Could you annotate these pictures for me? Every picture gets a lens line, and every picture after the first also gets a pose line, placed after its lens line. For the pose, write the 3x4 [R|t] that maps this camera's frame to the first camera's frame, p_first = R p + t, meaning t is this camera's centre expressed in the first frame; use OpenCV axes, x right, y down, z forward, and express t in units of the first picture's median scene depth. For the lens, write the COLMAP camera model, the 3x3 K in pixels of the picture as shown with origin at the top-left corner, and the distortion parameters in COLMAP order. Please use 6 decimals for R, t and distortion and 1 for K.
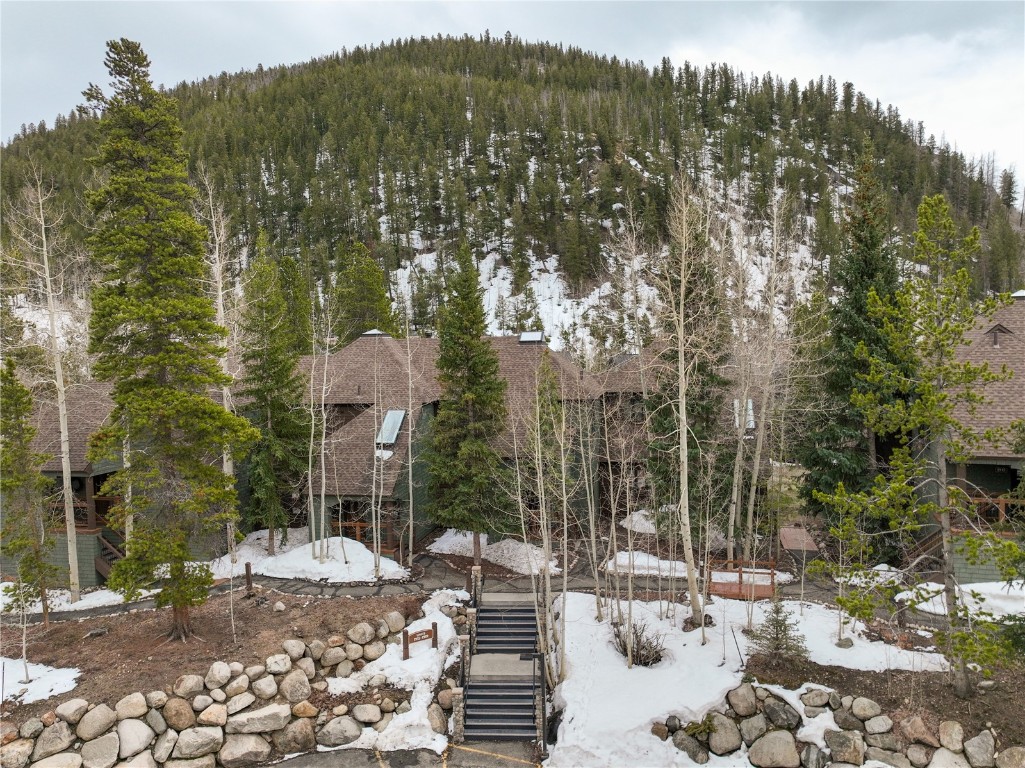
lens RADIAL K [[736.8, 0, 512.1], [0, 736.8, 384.2], [0, 0, 1]] dist [-0.006842, 0.003310]
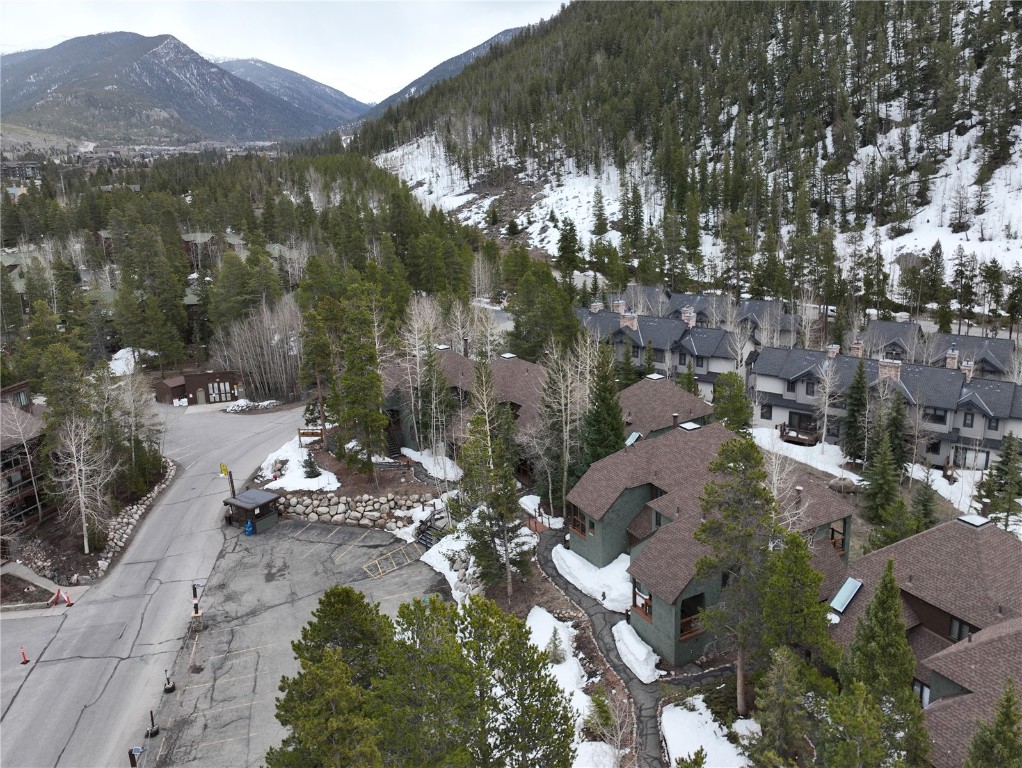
lens RADIAL K [[734.7, 0, 511.5], [0, 734.7, 383.3], [0, 0, 1]] dist [-0.006842, 0.003310]
pose [[0.750197, 0.182475, -0.635537, 1.961225], [-0.030994, 0.969814, 0.241867, -0.854244], [0.660488, -0.161750, 0.733207, -0.805273]]
